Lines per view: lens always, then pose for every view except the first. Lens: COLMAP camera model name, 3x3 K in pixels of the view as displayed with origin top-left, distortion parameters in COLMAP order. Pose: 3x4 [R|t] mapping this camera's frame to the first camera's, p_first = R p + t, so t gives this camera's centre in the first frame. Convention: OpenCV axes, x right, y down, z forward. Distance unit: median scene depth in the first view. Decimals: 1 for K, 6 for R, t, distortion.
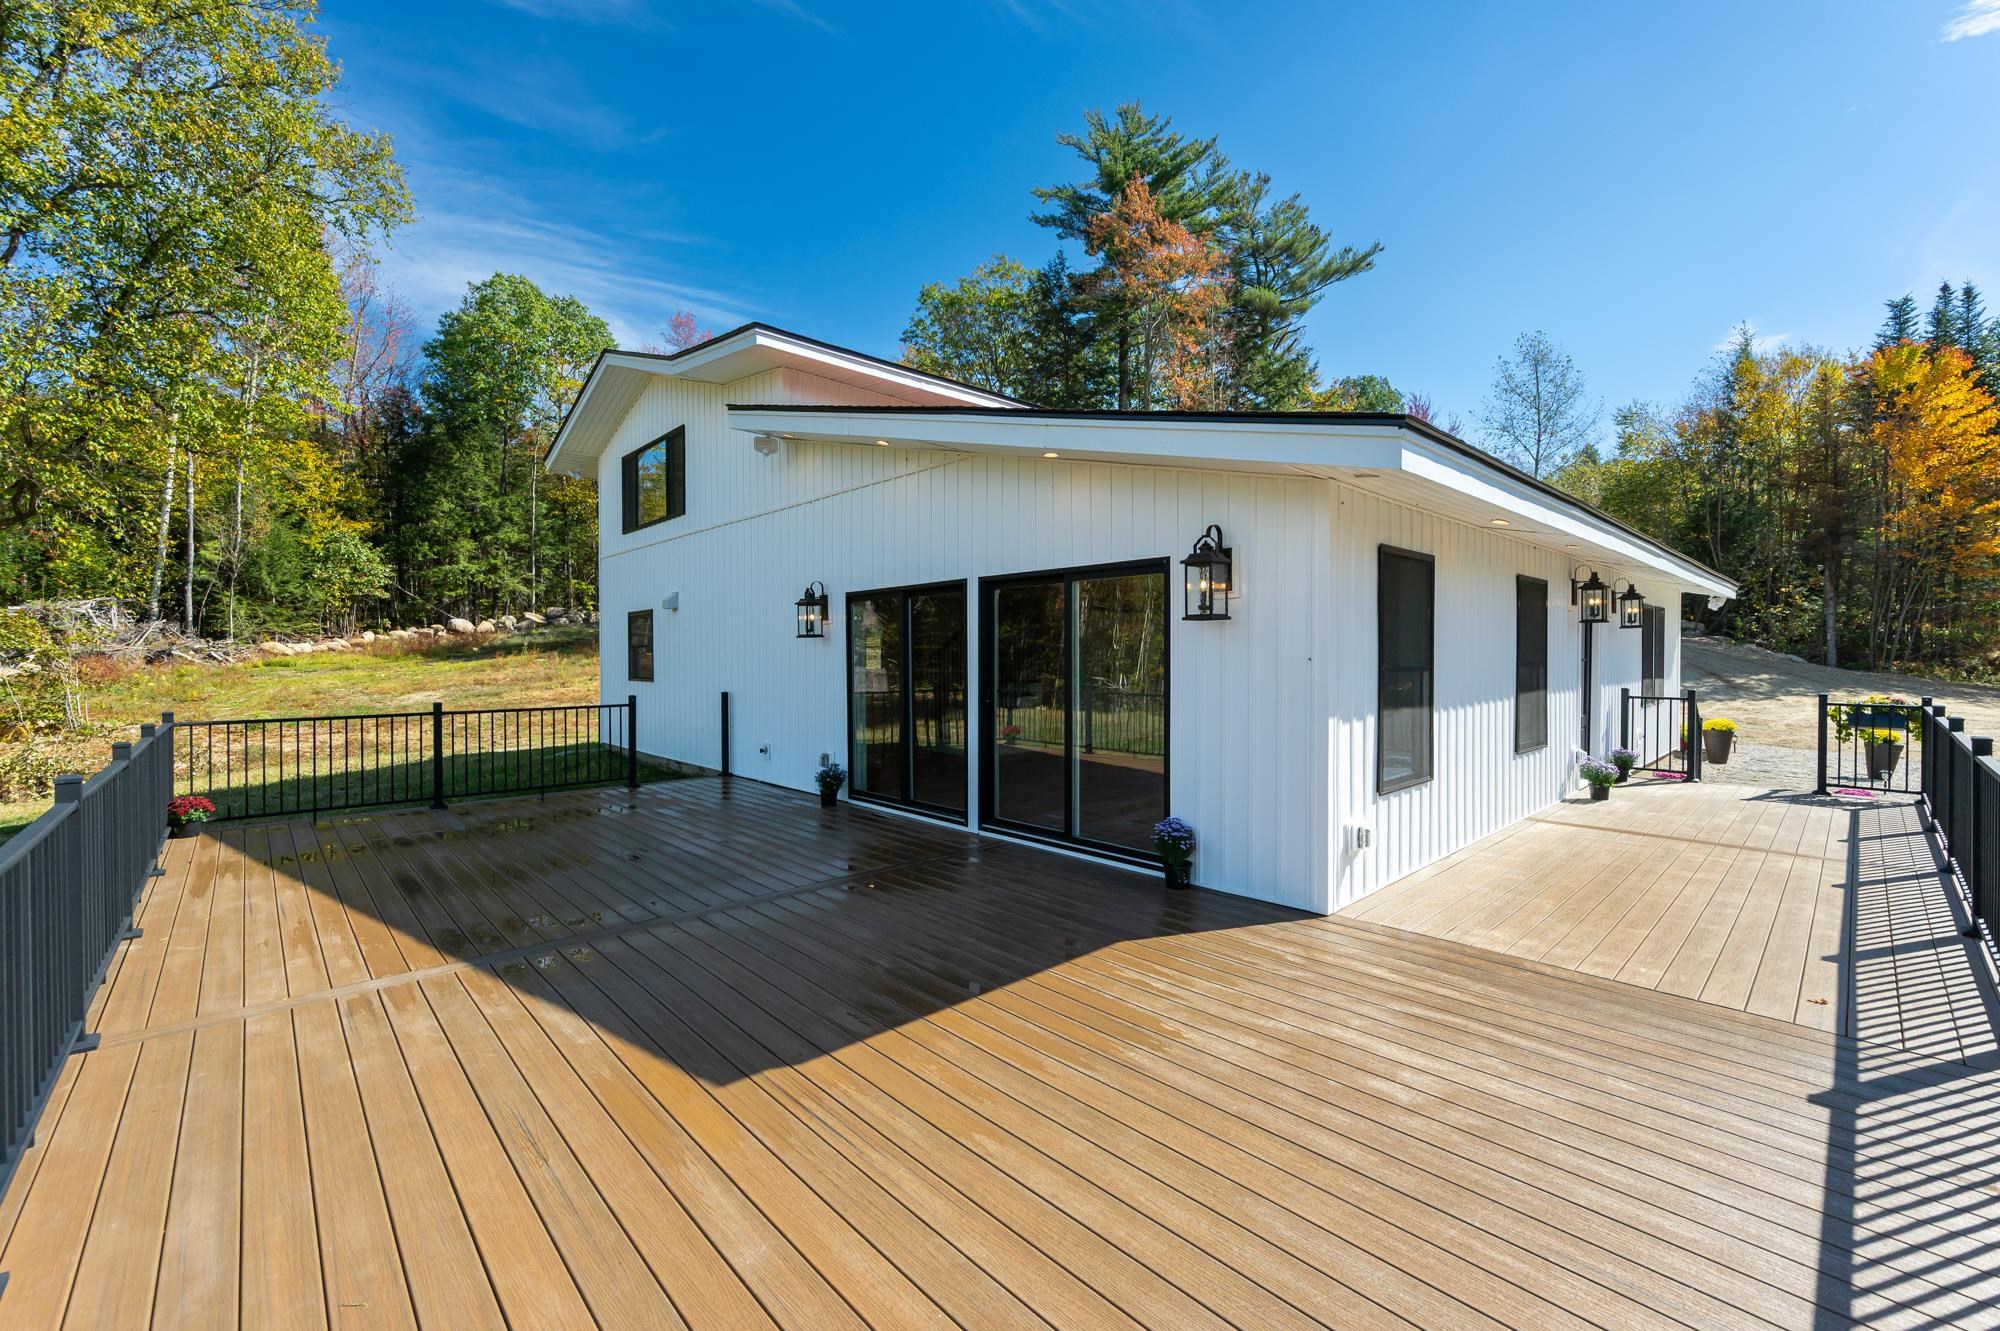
lens RADIAL K [[804.4, 0, 999.2], [0, 804.4, 665.3], [0, 0, 1]] dist [-0.001227, -0.000304]
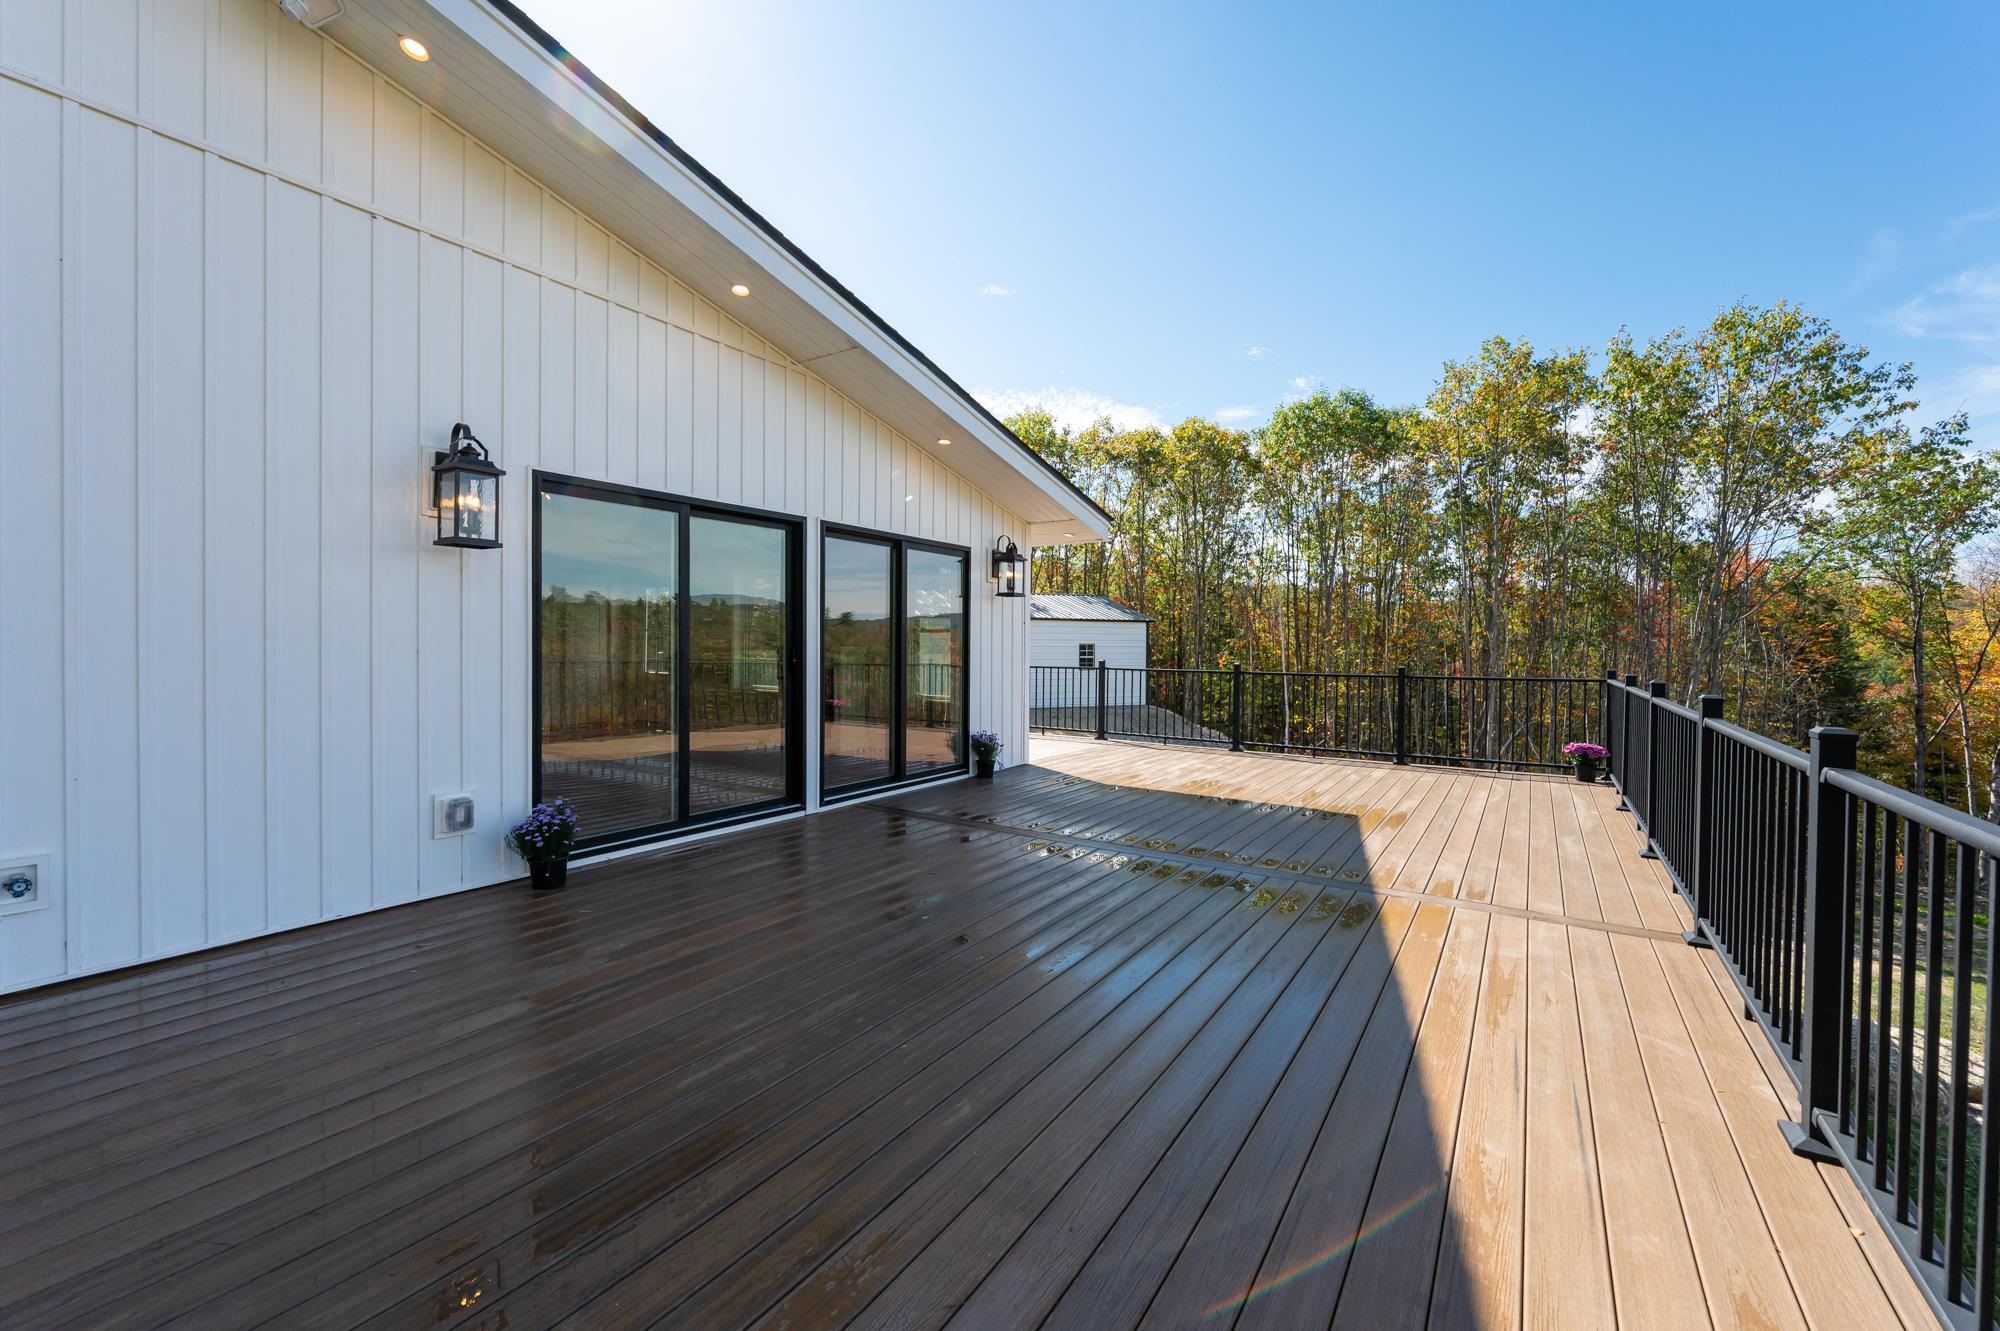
lens RADIAL K [[804.4, 0, 995.8], [0, 804.4, 656.6], [0, 0, 1]] dist [-0.001227, -0.000304]
pose [[-0.228741, -0.009737, 0.973439, -0.784374], [0.009950, 0.999874, 0.012340, 0.025688], [-0.973437, 0.012509, -0.228615, 0.860032]]
